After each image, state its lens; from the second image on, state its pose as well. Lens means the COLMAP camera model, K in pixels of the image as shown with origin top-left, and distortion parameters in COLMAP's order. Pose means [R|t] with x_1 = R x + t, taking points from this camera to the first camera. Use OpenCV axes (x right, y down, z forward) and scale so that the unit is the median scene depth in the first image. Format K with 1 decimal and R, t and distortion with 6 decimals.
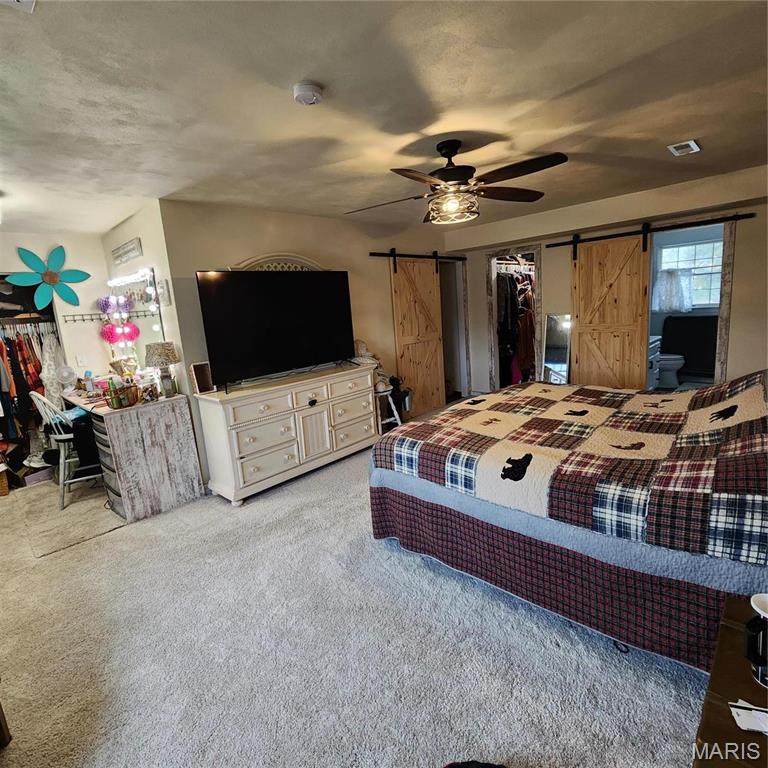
lens RADIAL K [[415.2, 0, 378.9], [0, 415.2, 376.1], [0, 0, 1]] dist [-0.013347, 0.002955]
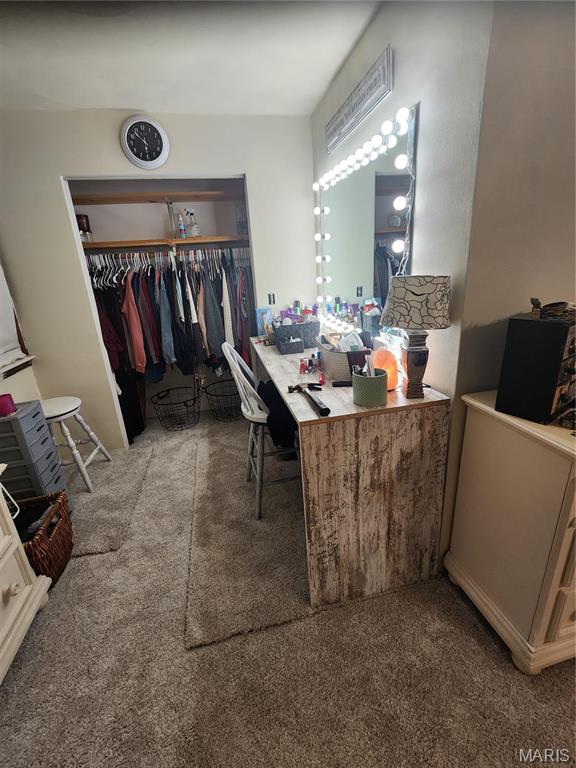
lens RADIAL K [[334.5, 0, 283.7], [0, 334.5, 386.0], [0, 0, 1]] dist [-0.003656, -0.000118]
pose [[0.833834, 0.208864, -0.510977, -0.445103], [-0.105377, 0.968860, 0.224067, -0.030401], [0.541864, -0.132990, 0.829878, 0.609198]]
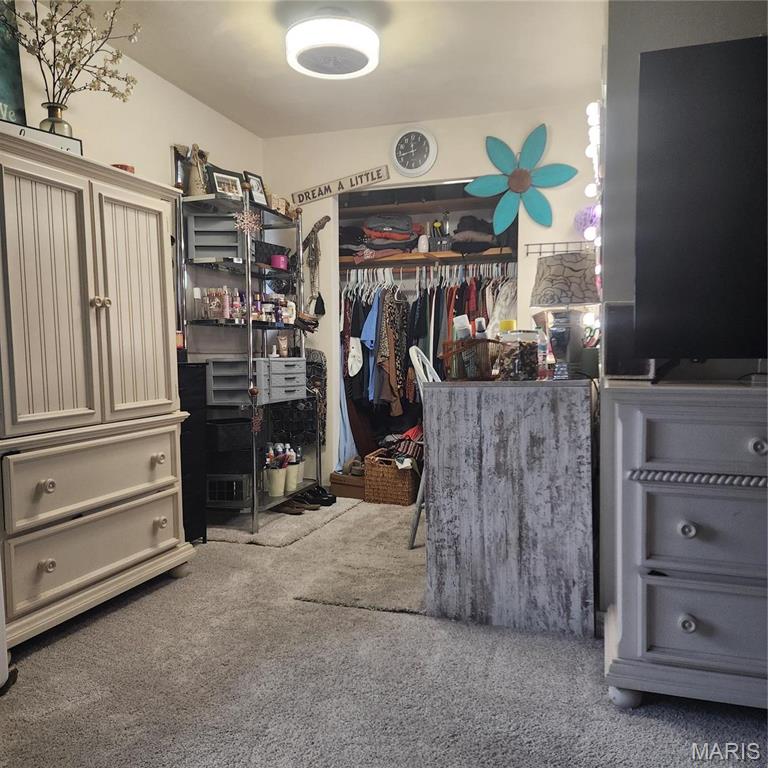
lens RADIAL K [[676.1, 0, 382.0], [0, 676.1, 381.0], [0, 0, 1]] dist [0.084565, -0.075531]
pose [[0.429223, 0.112770, -0.896131, 0.061310], [-0.180423, 0.982883, 0.037270, 0.061677], [0.884995, 0.145685, 0.442222, 0.526142]]
